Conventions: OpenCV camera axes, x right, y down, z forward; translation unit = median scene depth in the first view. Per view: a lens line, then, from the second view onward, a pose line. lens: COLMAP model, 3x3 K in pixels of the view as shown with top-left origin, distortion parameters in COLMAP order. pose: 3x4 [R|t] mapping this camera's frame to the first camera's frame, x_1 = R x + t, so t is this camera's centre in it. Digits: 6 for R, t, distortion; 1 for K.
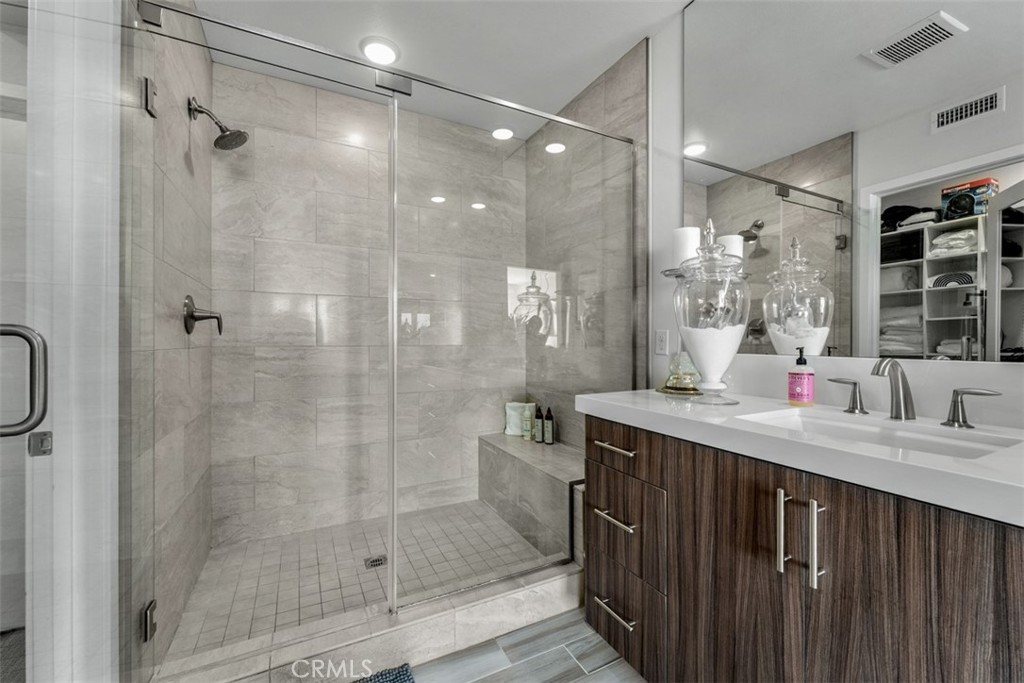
lens RADIAL K [[415.8, 0, 508.4], [0, 415.8, 341.4], [0, 0, 1]] dist [0.001618, -0.001319]
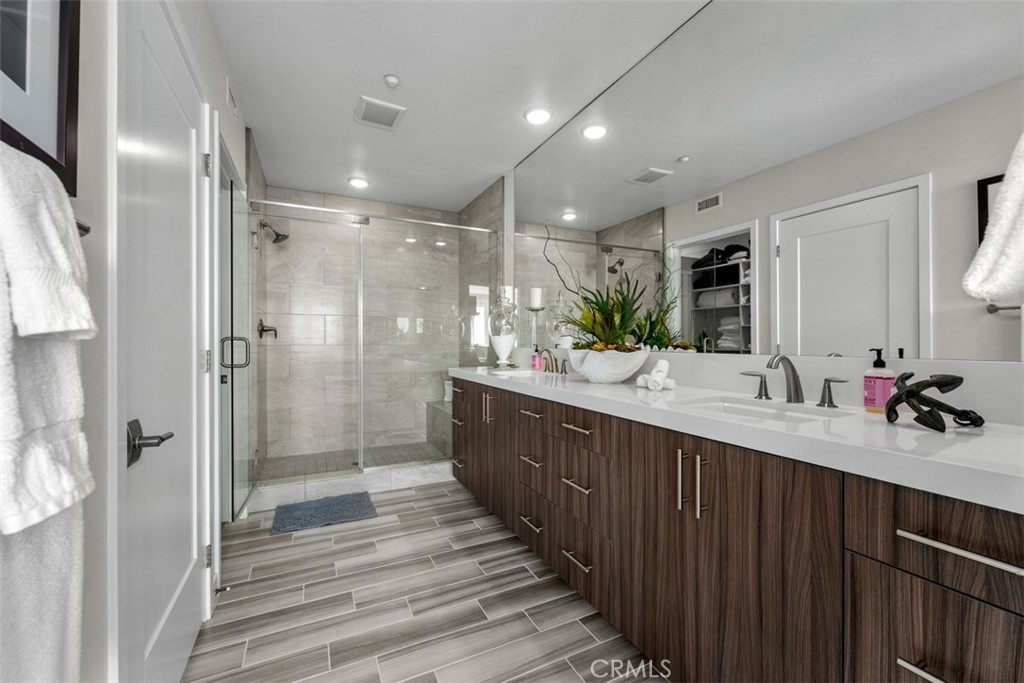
lens RADIAL K [[415.8, 0, 510.1], [0, 415.8, 339.7], [0, 0, 1]] dist [0.001618, -0.001319]
pose [[0.999858, -0.005364, -0.015960, 0.284260], [0.005307, 0.999979, -0.003608, -0.001647], [0.015979, 0.003523, 0.999866, -0.607528]]
